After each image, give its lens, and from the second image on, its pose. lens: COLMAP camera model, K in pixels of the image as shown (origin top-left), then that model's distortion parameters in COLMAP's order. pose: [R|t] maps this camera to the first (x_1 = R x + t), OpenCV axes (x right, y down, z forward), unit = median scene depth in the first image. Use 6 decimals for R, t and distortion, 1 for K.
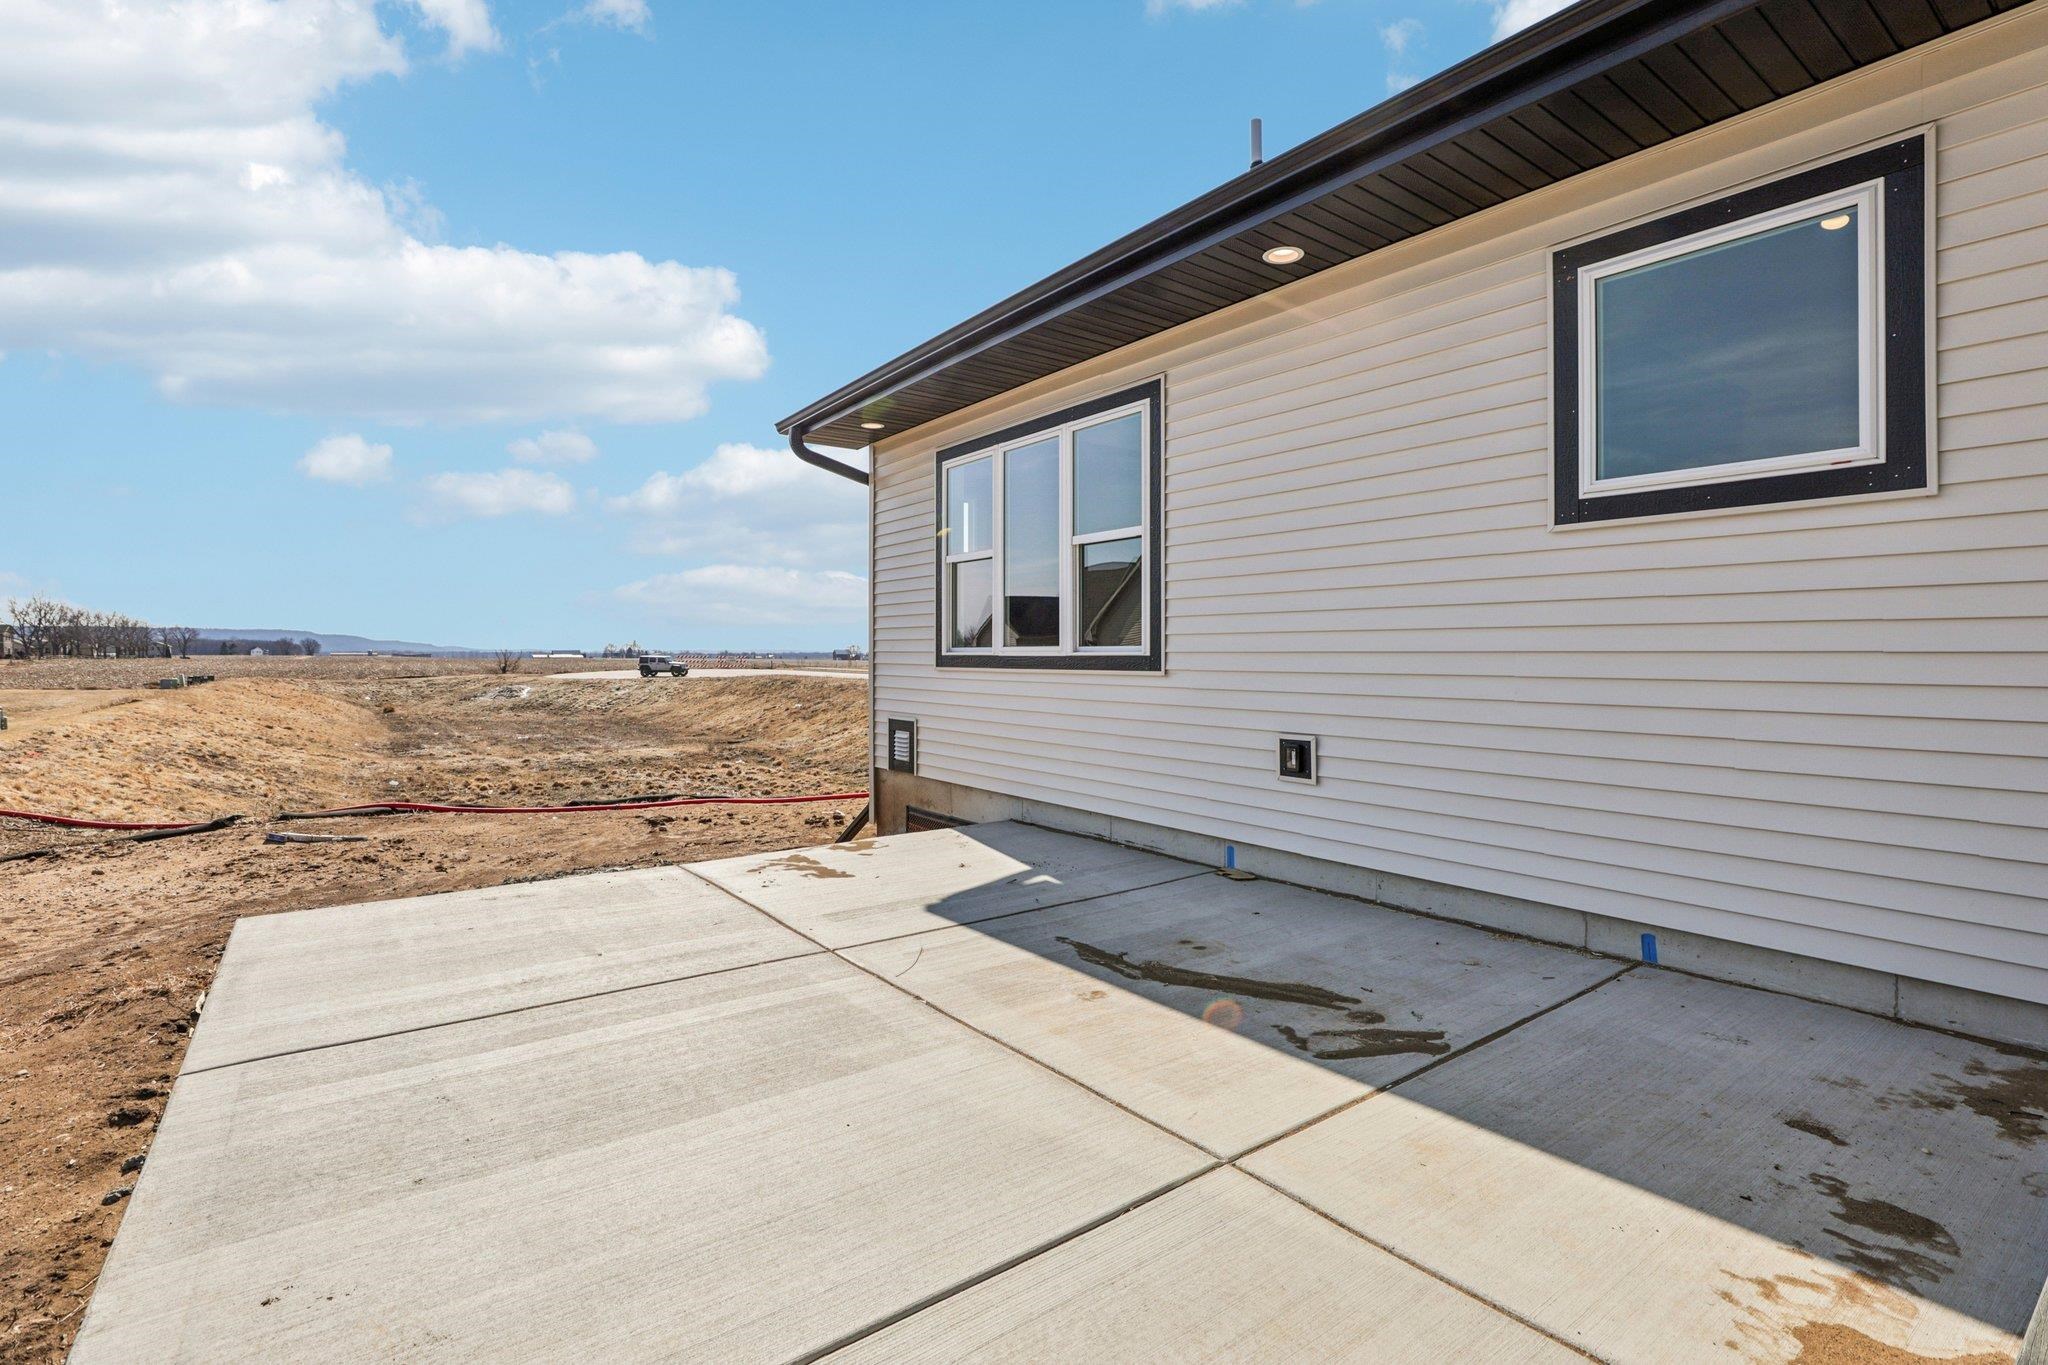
lens RADIAL K [[961.1, 0, 1020.9], [0, 961.1, 662.8], [0, 0, 1]] dist [-0.020944, 0.000767]
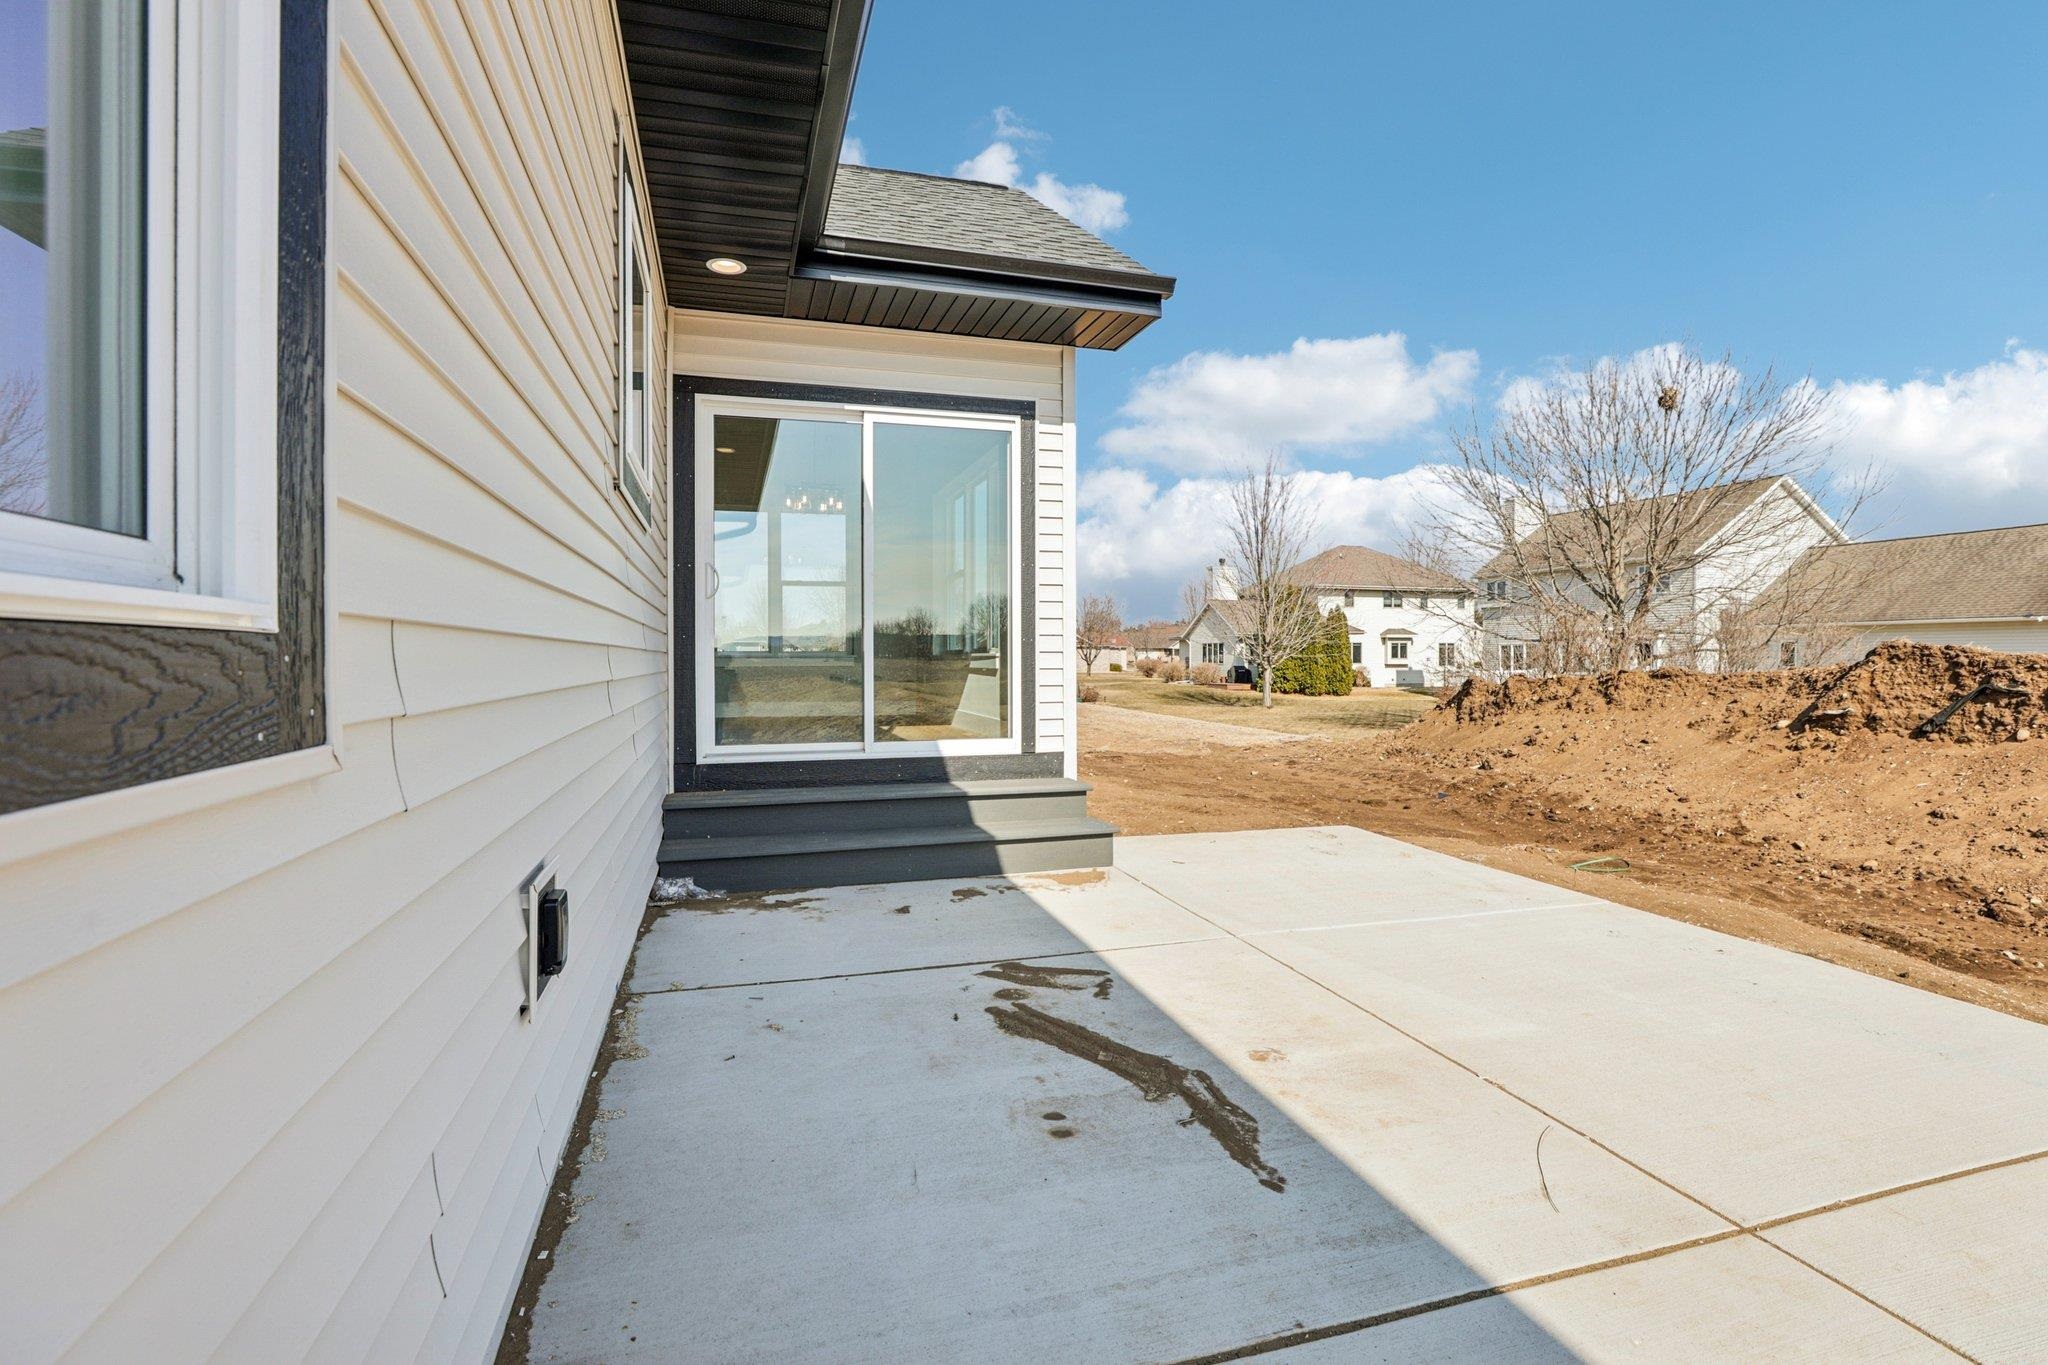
lens RADIAL K [[961.1, 0, 1020.9], [0, 961.1, 662.8], [0, 0, 1]] dist [-0.020944, 0.000767]
pose [[-0.942850, -0.004919, 0.333180, -0.000336], [-0.000871, 0.999924, 0.012298, -0.008221], [-0.333216, 0.011305, -0.942783, 1.671539]]
